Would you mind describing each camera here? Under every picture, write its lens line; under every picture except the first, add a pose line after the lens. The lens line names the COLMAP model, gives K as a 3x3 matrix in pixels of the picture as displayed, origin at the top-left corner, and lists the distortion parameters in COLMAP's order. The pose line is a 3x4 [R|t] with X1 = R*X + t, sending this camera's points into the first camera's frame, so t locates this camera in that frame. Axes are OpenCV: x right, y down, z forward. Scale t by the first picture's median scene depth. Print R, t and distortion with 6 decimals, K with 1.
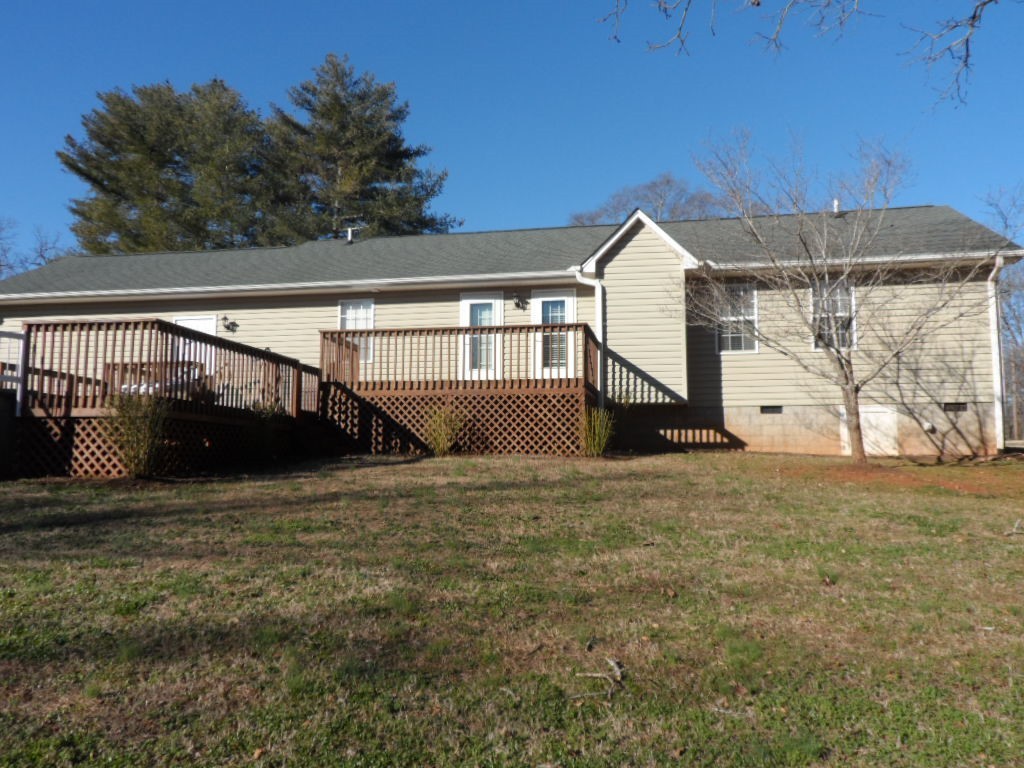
lens RADIAL K [[835.1, 0, 512.0], [0, 835.1, 384.0], [0, 0, 1]] dist [0.033868, -0.002962]
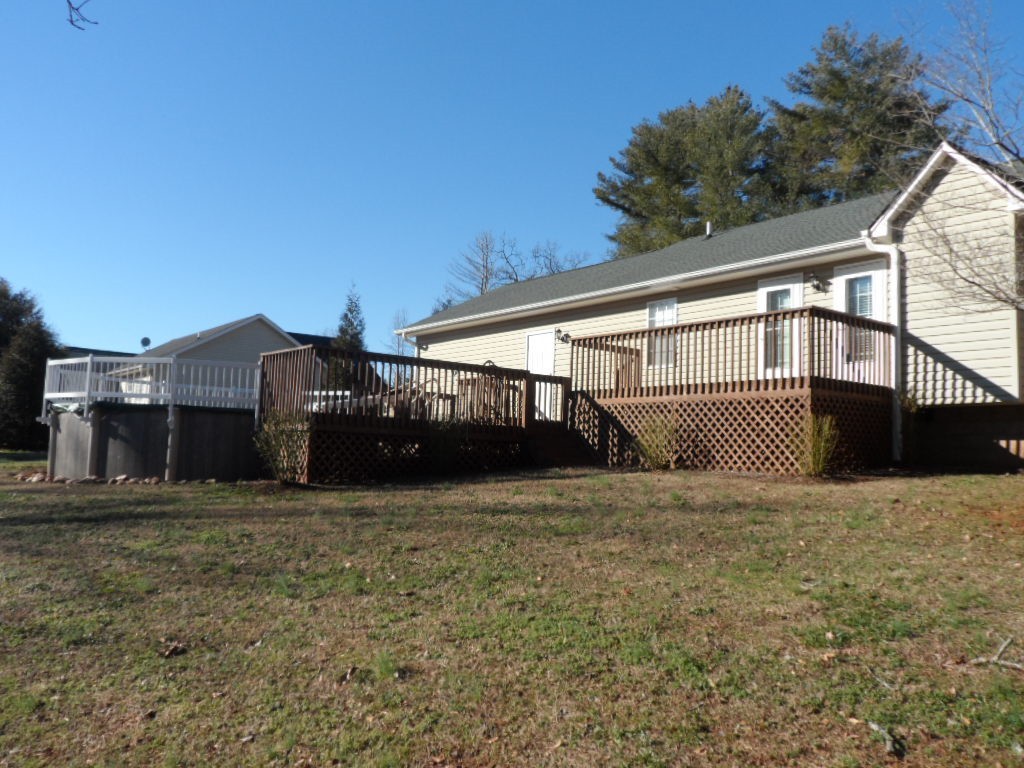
lens RADIAL K [[835.1, 0, 512.0], [0, 835.1, 384.0], [0, 0, 1]] dist [0.033868, -0.002962]
pose [[0.776224, -0.039645, -0.629210, 0.341387], [0.040378, 0.999098, -0.013138, -0.000909], [0.629163, -0.015208, 0.777124, 0.197154]]
